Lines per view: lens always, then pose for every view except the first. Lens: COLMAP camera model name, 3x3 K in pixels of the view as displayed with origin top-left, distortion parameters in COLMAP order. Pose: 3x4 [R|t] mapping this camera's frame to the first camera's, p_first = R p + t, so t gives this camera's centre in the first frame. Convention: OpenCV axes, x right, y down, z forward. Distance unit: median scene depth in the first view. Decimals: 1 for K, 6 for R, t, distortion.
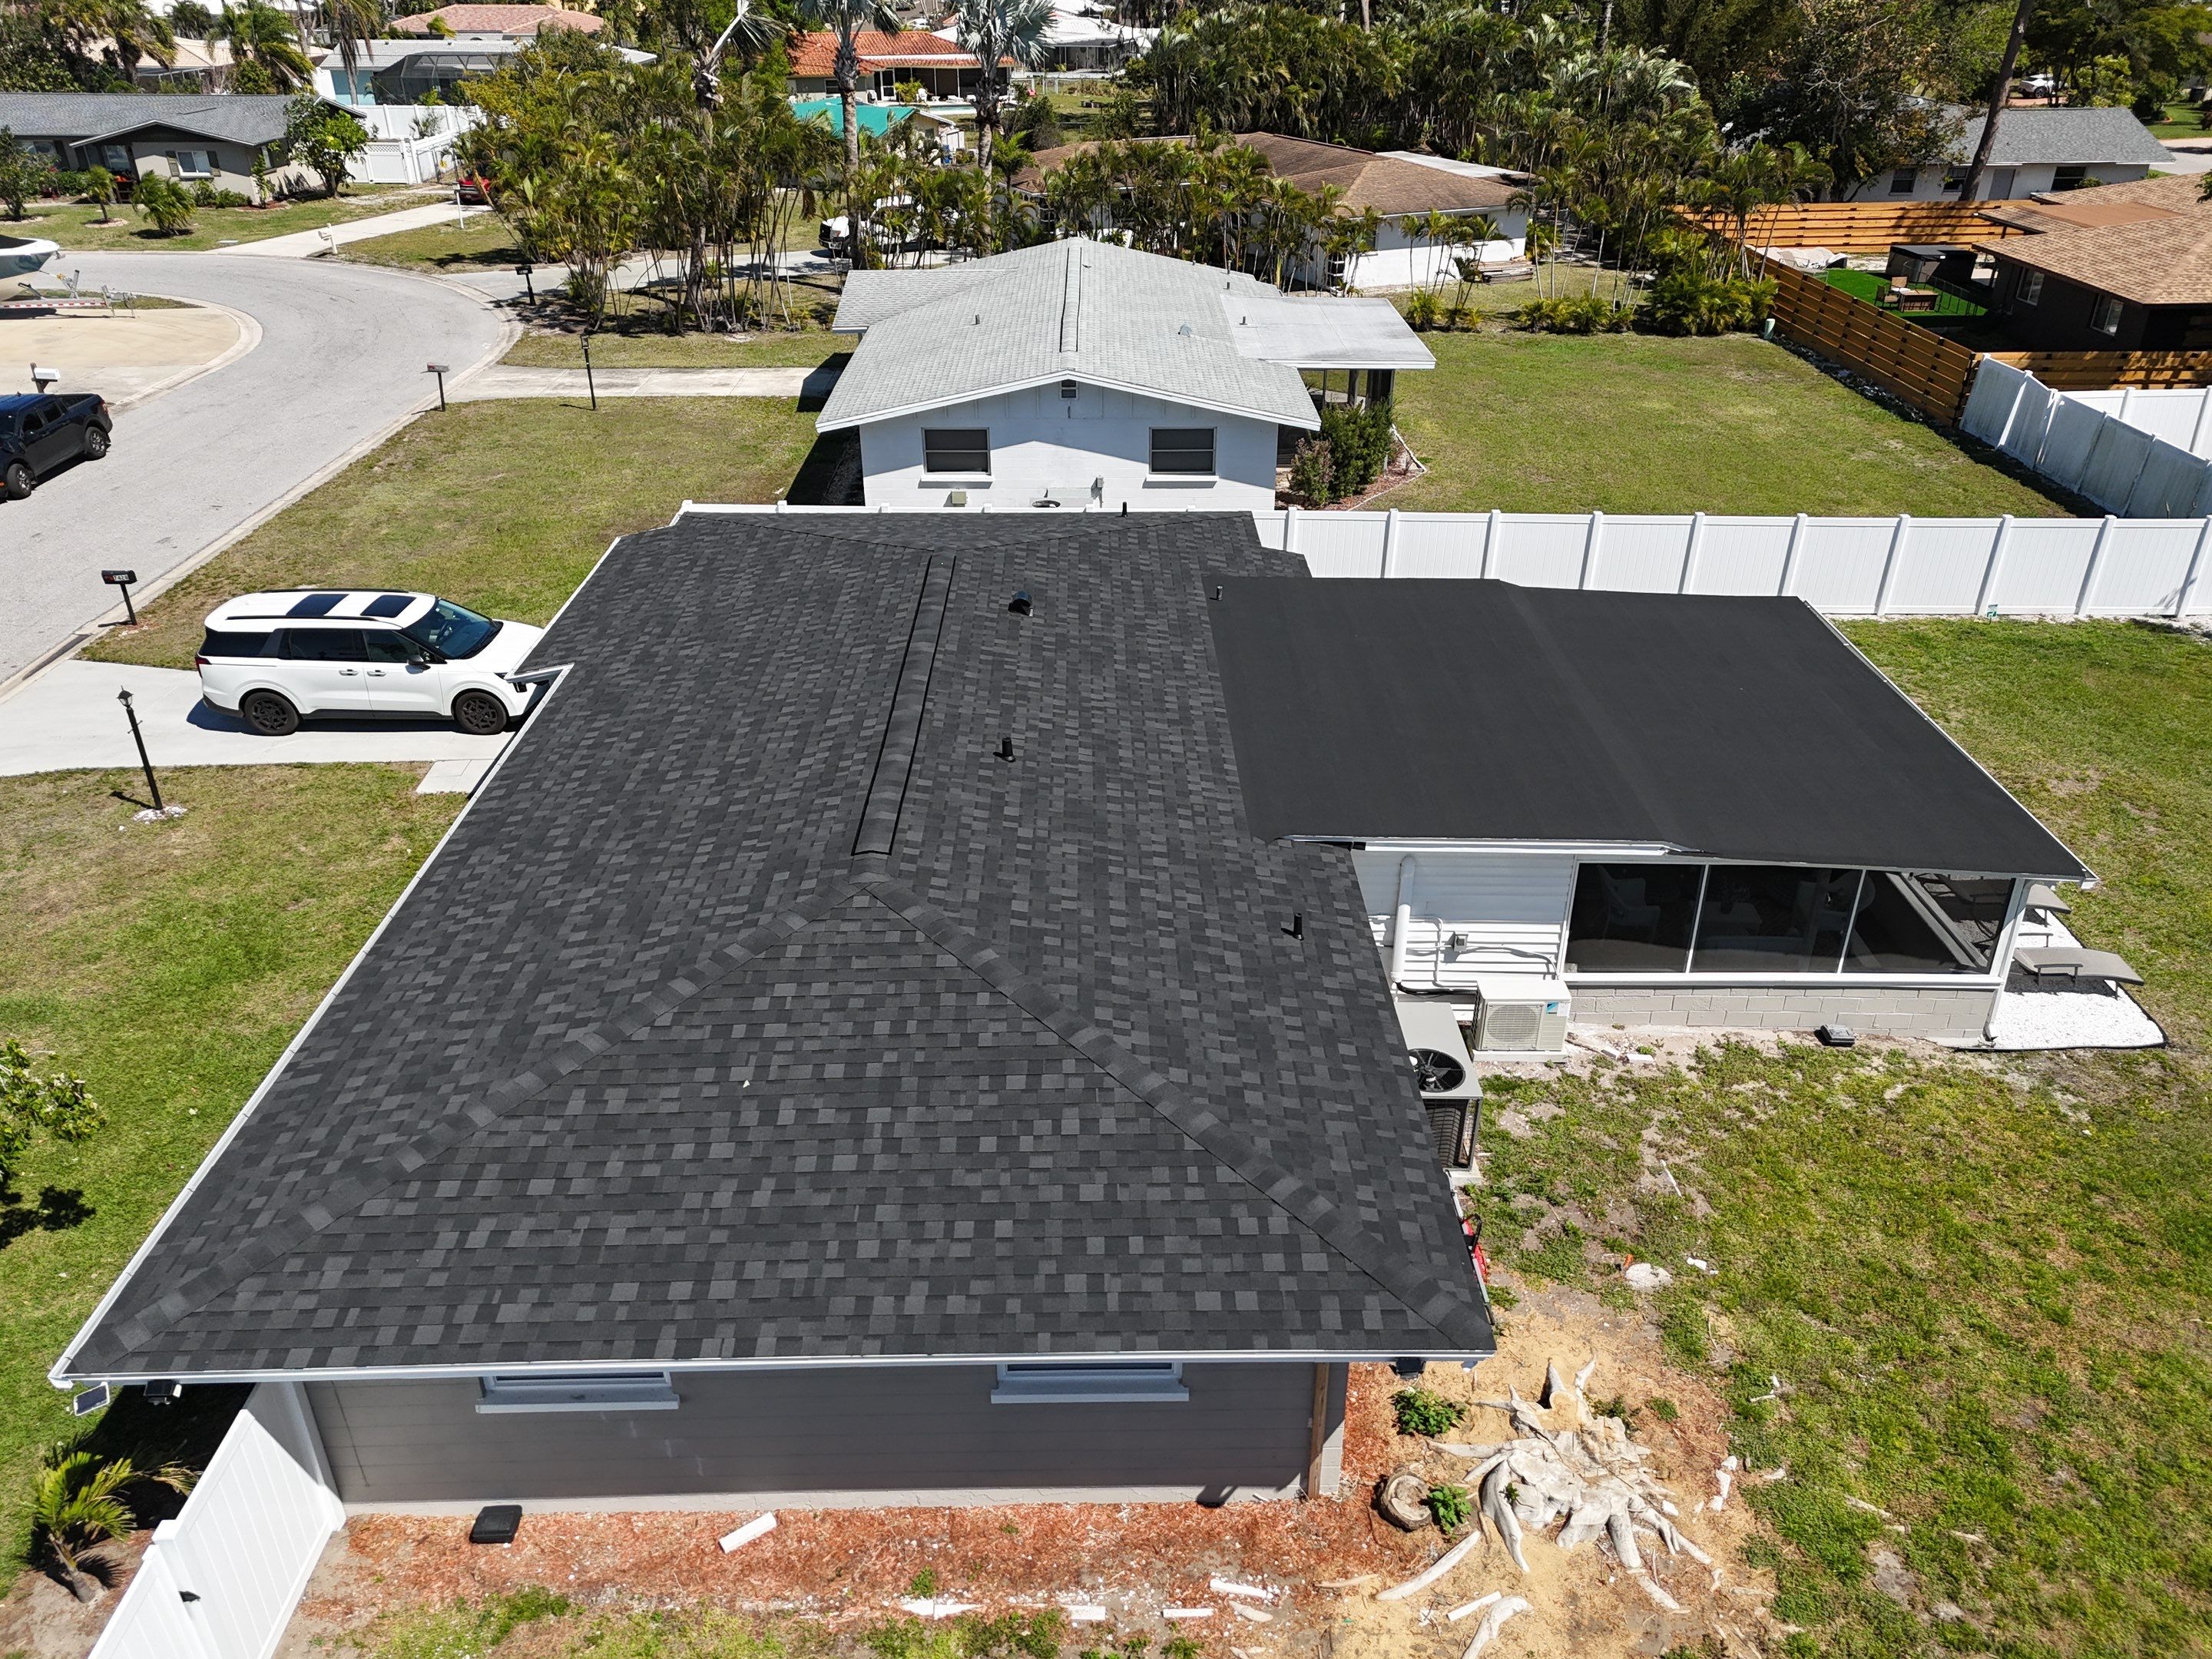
lens RADIAL K [[1625.8, 0, 1113.4], [0, 1625.8, 820.7], [0, 0, 1]] dist [0.076927, -0.068934]
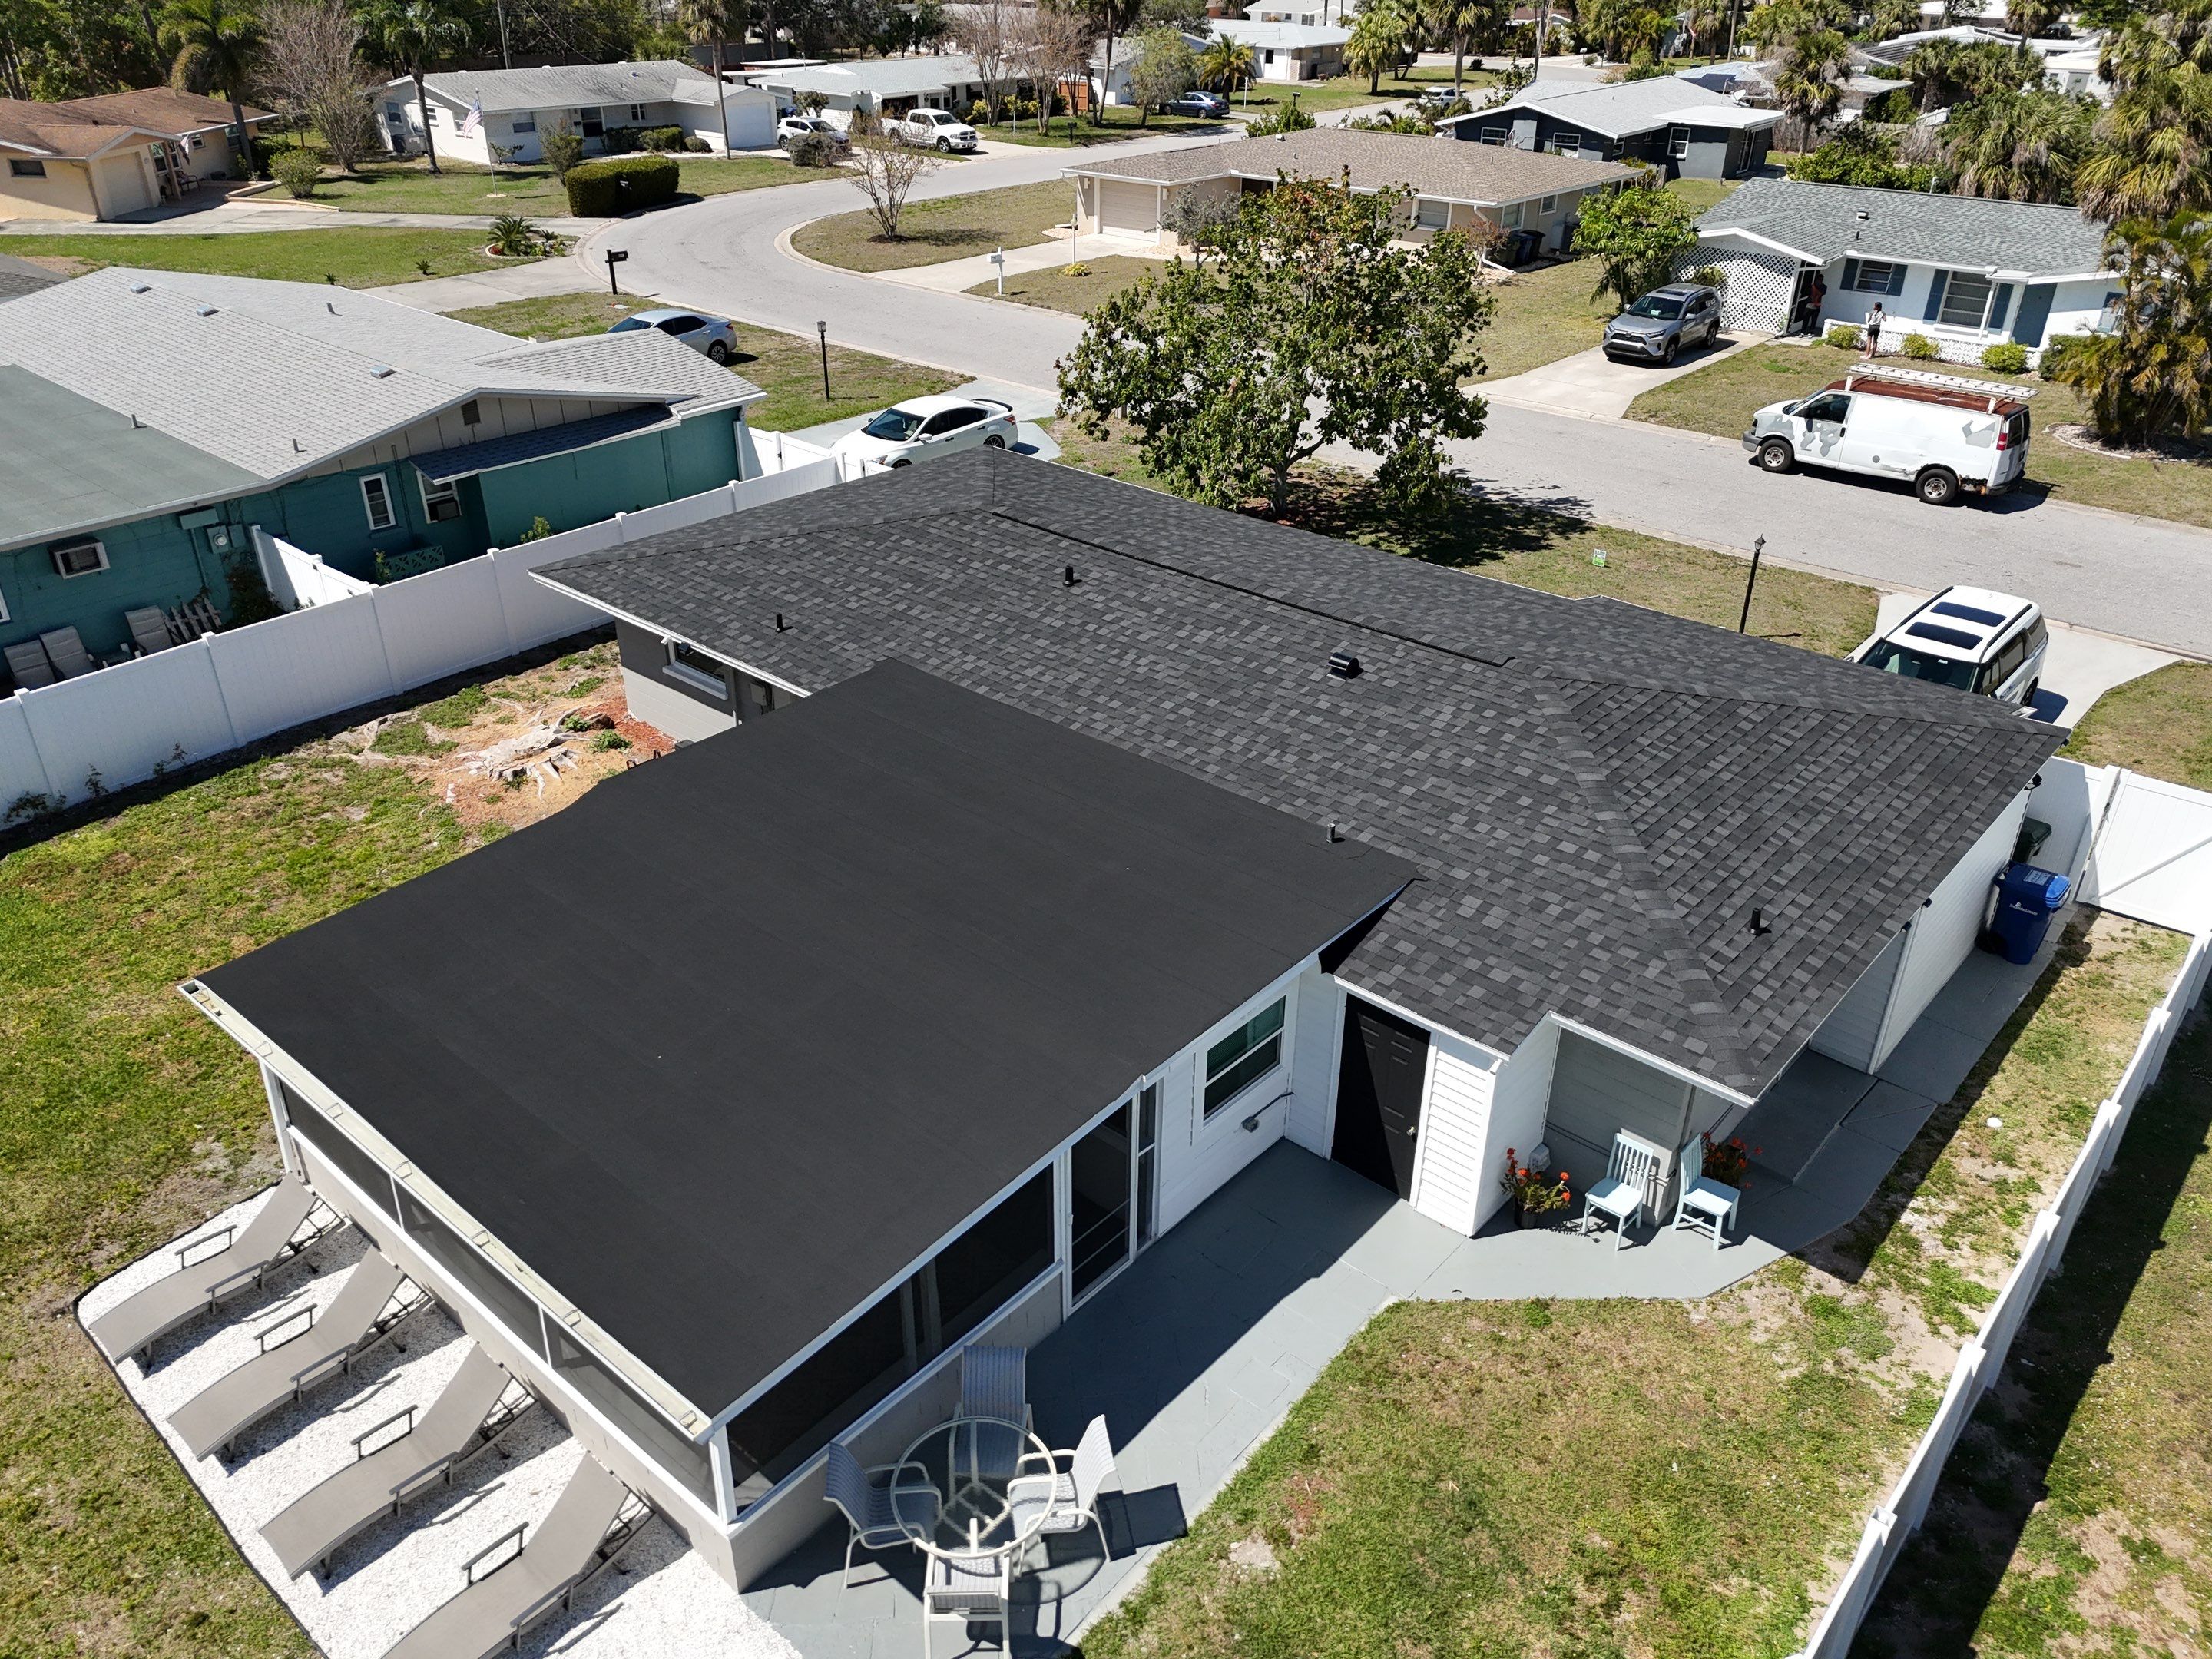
lens RADIAL K [[1625.8, 0, 1113.4], [0, 1625.8, 820.7], [0, 0, 1]] dist [0.076927, -0.068934]
pose [[-0.669222, 0.352128, -0.654331, 0.565398], [-0.358574, 0.618234, 0.699437, -0.576963], [0.650820, 0.702704, -0.287471, 1.062377]]
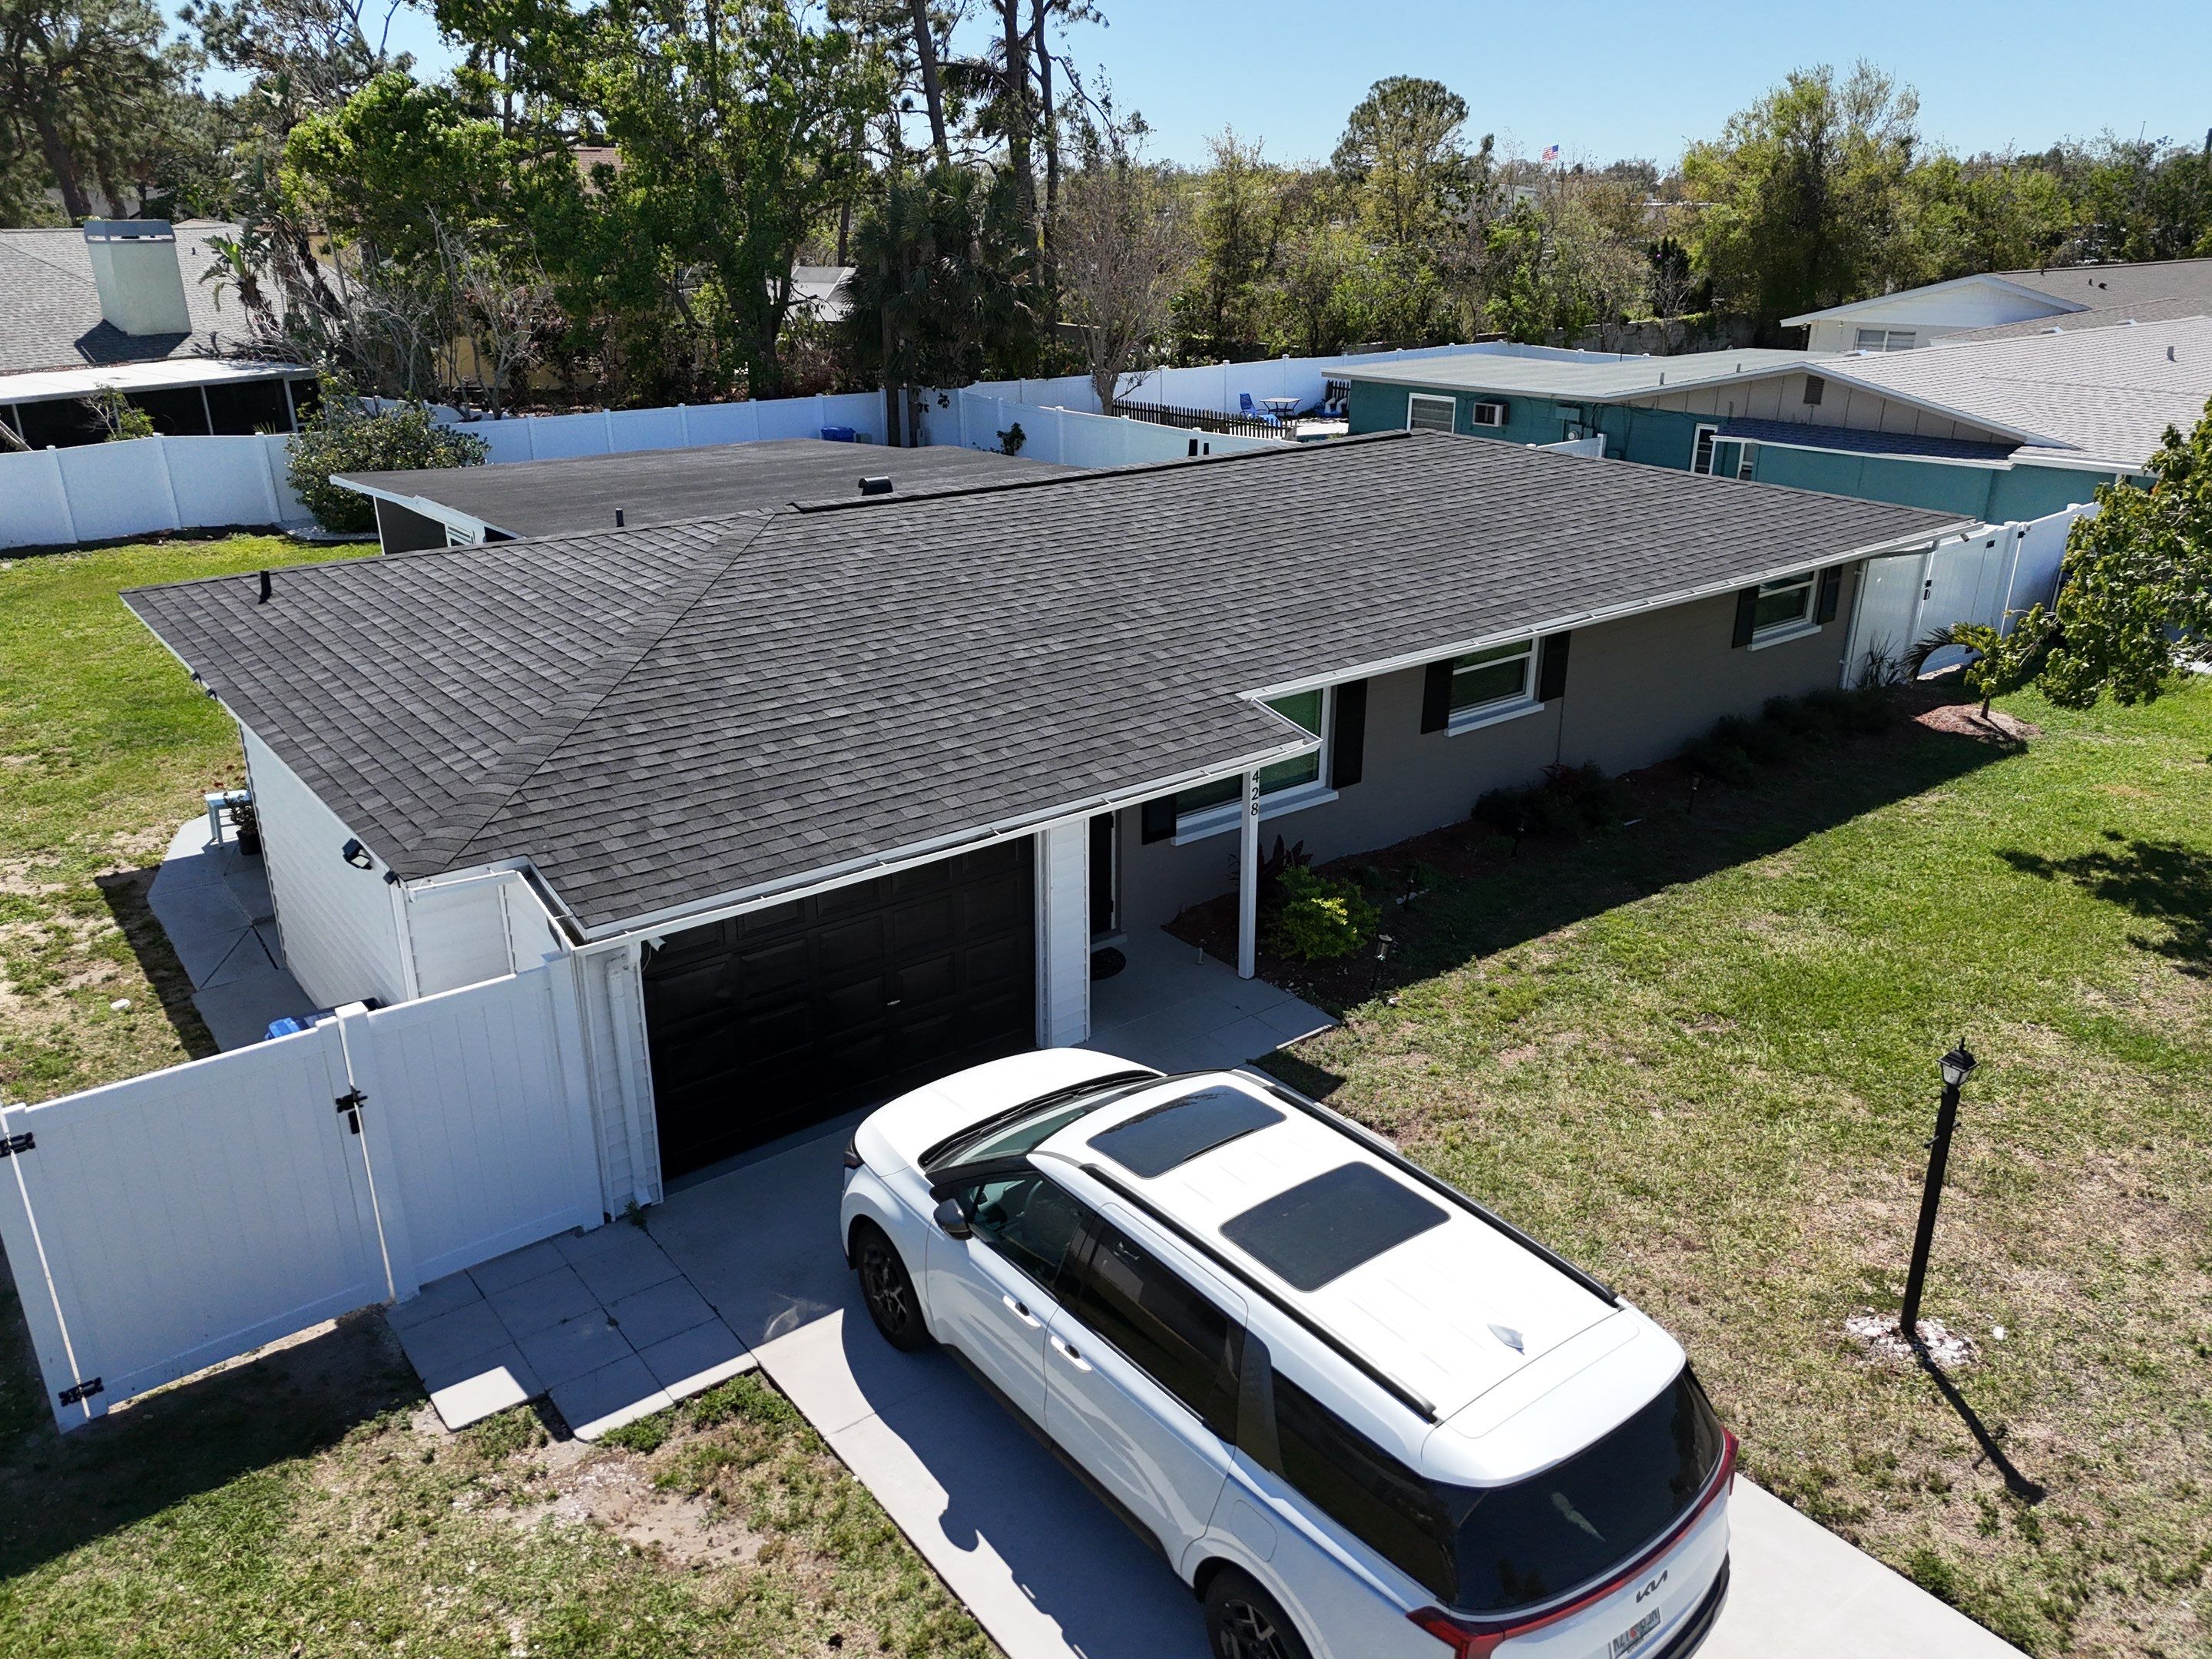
lens RADIAL K [[1625.8, 0, 1113.4], [0, 1625.8, 820.7], [0, 0, 1]] dist [0.076927, -0.068934]
pose [[-0.600656, -0.284589, 0.747142, -0.676776], [0.379365, 0.721152, 0.579674, -0.380245], [-0.703772, 0.631625, -0.325201, 1.102009]]
